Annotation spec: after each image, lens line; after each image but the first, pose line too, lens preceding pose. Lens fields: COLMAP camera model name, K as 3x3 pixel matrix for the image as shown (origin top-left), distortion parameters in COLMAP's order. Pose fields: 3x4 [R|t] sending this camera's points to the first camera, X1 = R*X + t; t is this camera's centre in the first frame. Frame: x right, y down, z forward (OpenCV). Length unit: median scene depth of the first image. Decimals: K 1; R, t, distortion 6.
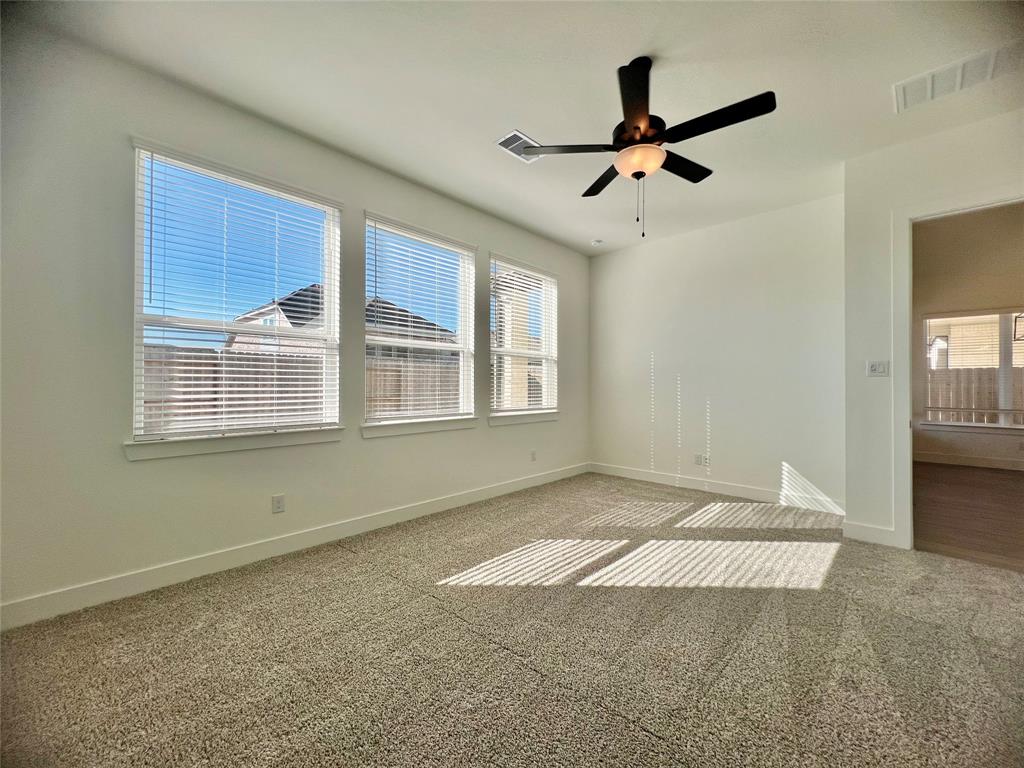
lens RADIAL K [[408.7, 0, 511.8], [0, 408.7, 378.9], [0, 0, 1]] dist [-0.000620, 0.000367]
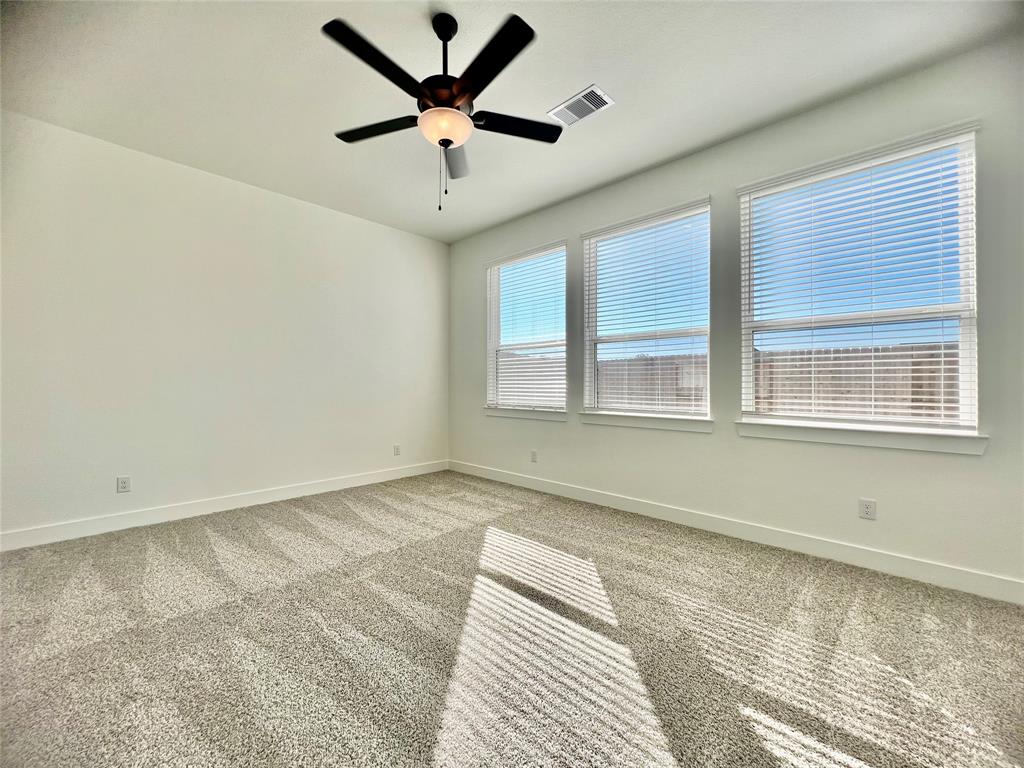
lens RADIAL K [[410.8, 0, 509.5], [0, 410.8, 383.9], [0, 0, 1]] dist [-0.003238, 0.000403]
pose [[-0.006415, 0.009878, -0.999931, 0.950310], [0.026855, 0.999592, 0.009703, 0.014229], [0.999619, -0.026791, -0.006677, 0.882672]]
